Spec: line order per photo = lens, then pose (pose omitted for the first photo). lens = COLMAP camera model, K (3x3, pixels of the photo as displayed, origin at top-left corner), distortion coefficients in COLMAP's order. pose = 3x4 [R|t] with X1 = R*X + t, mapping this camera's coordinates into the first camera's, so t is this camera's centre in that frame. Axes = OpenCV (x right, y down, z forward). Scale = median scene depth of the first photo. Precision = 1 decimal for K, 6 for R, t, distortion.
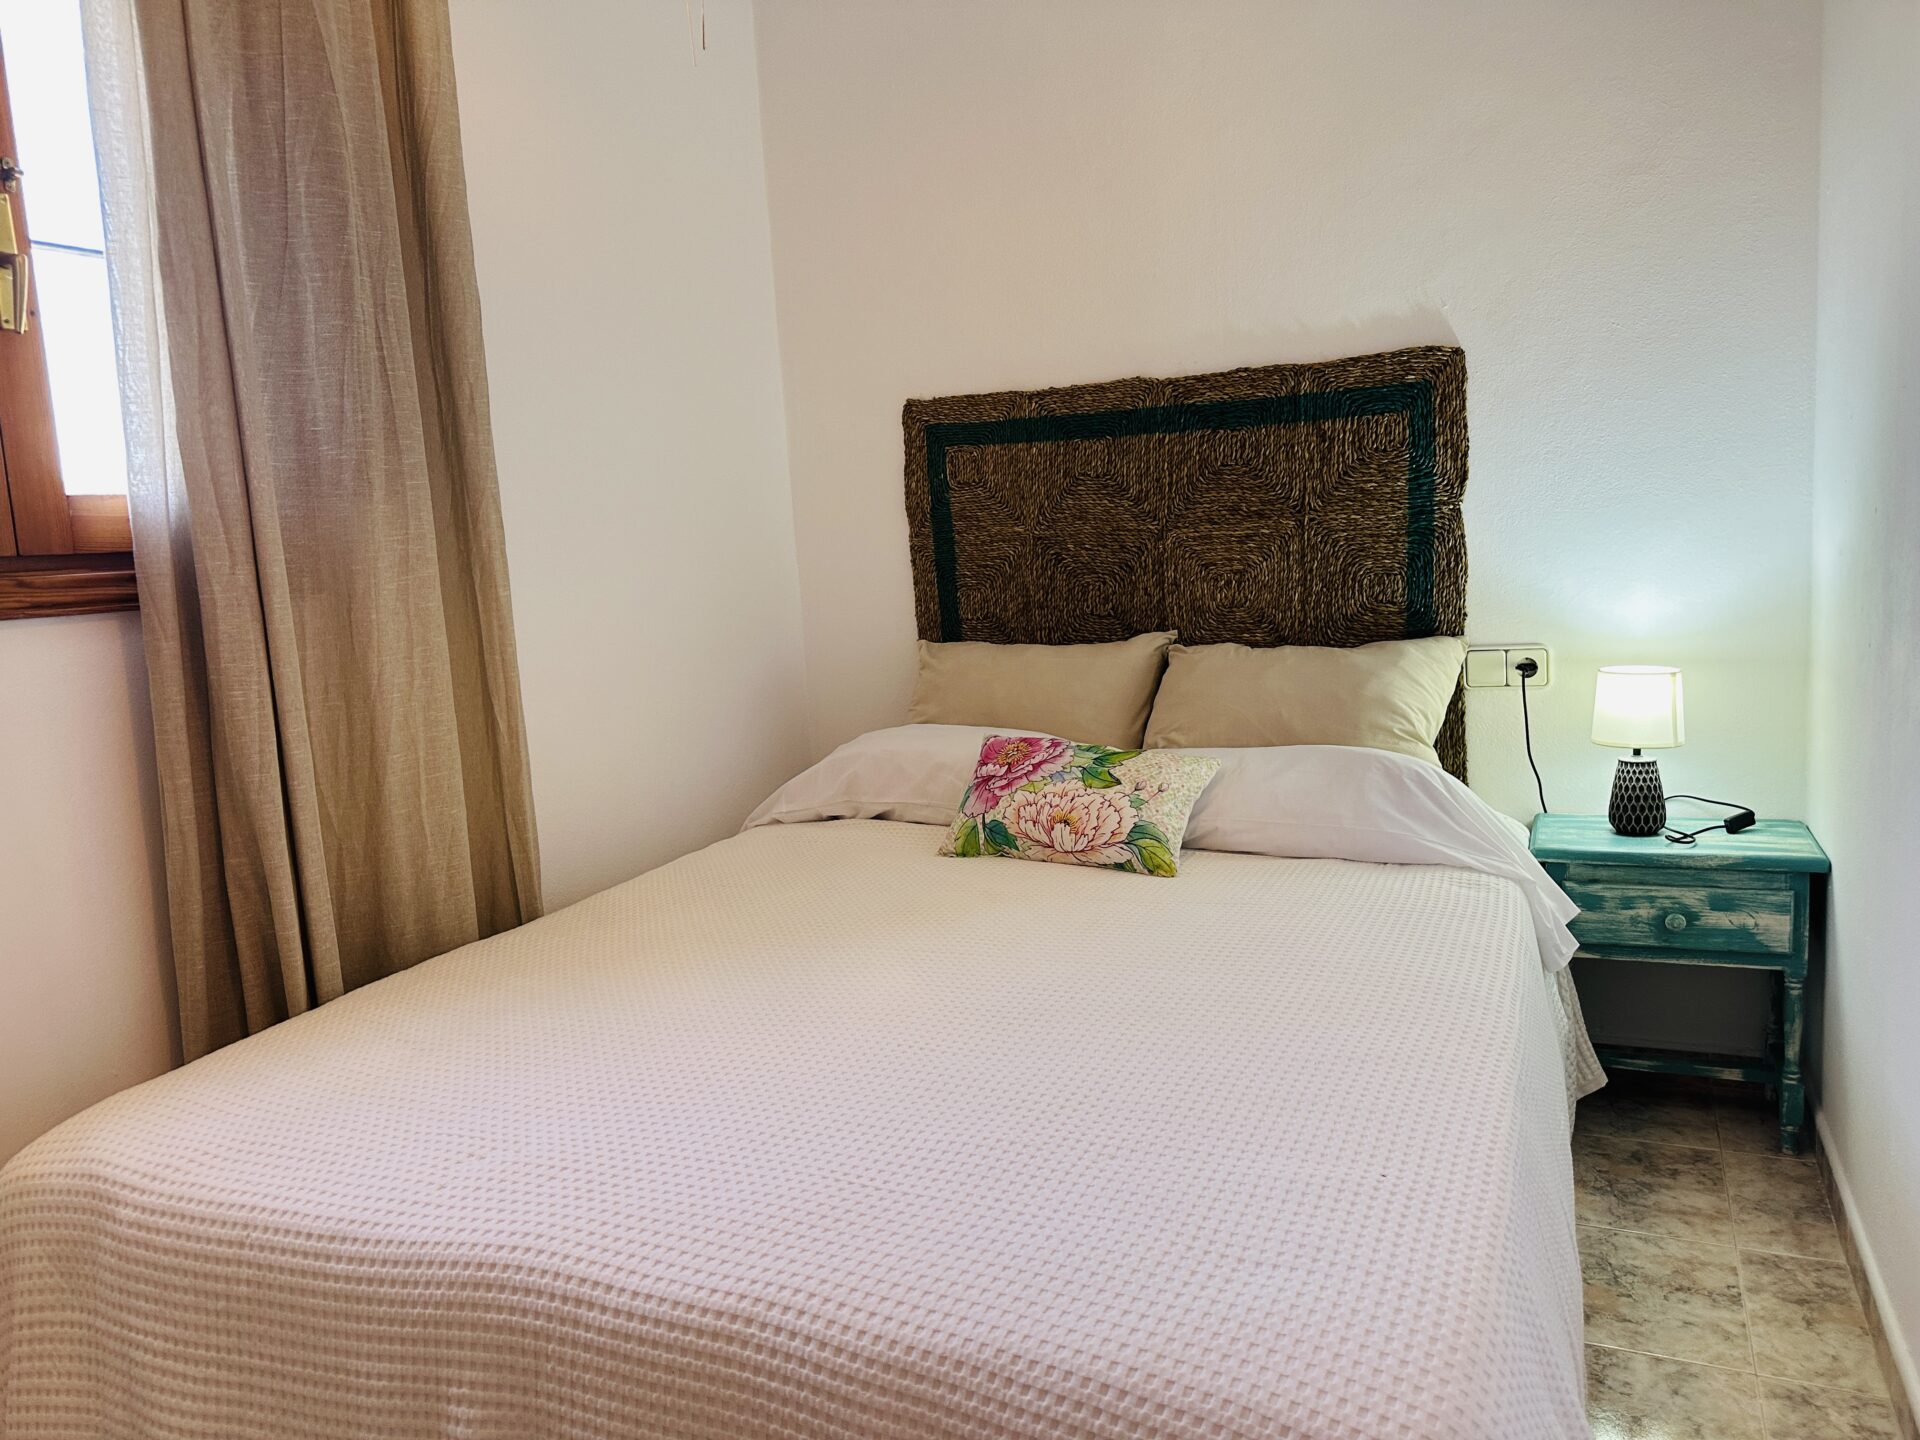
lens RADIAL K [[1315.2, 0, 912.8], [0, 1315.2, 741.3], [0, 0, 1]] dist [0.047659, -0.003398]
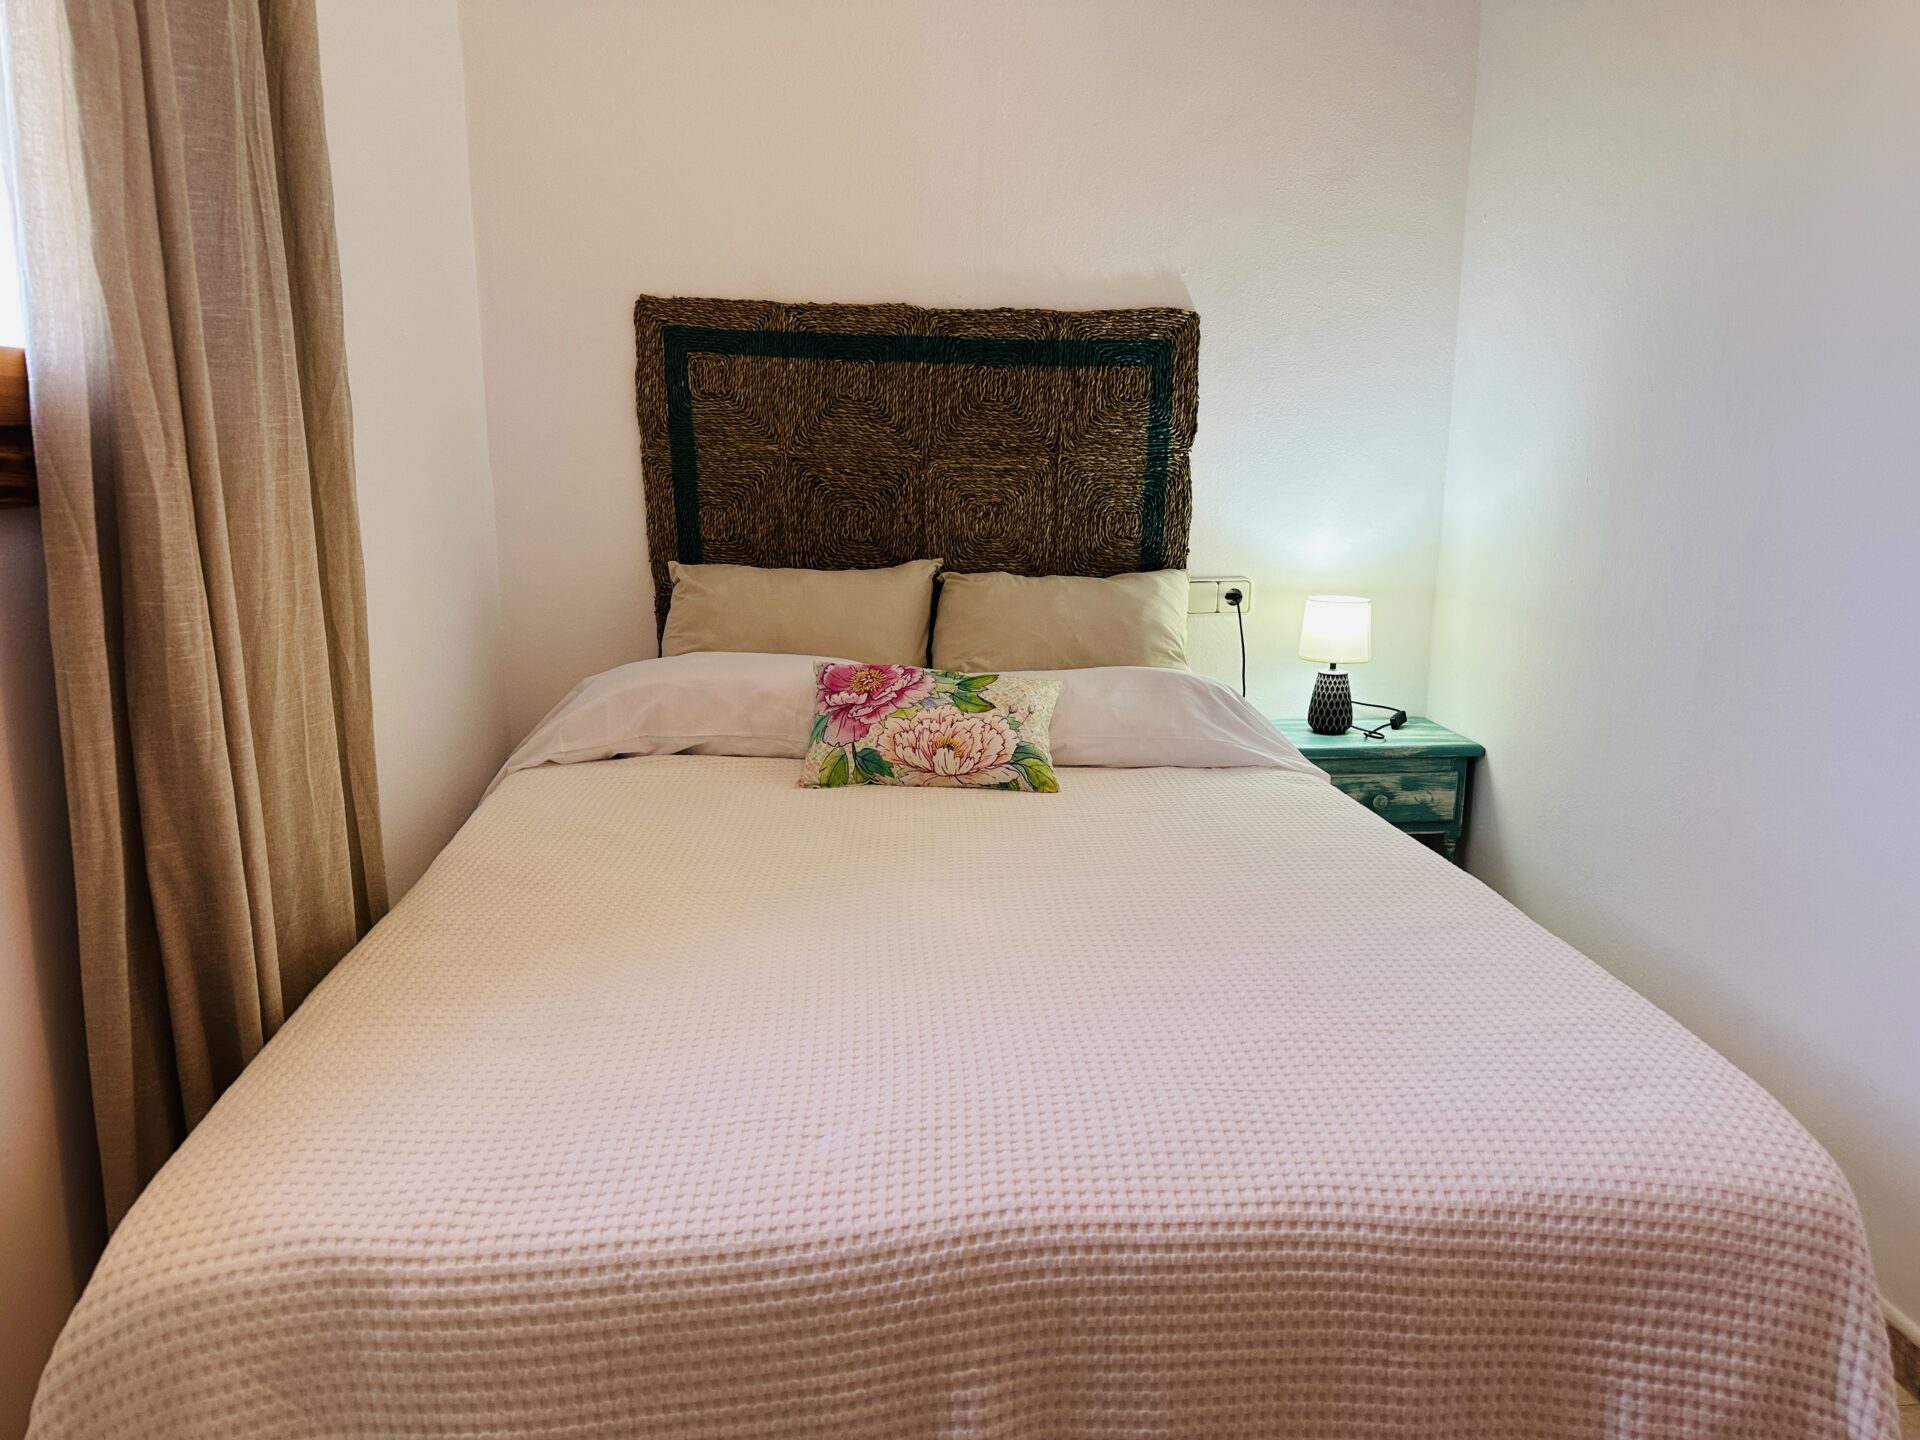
lens RADIAL K [[1335.7, 0, 960.0], [0, 1335.7, 720.0], [0, 0, 1]] dist [0.163608, -0.265609]
pose [[0.871812, -0.038562, 0.488320, -0.355682], [0.017373, 0.998703, 0.047851, -0.008381], [-0.489532, -0.033233, 0.871352, 0.080245]]
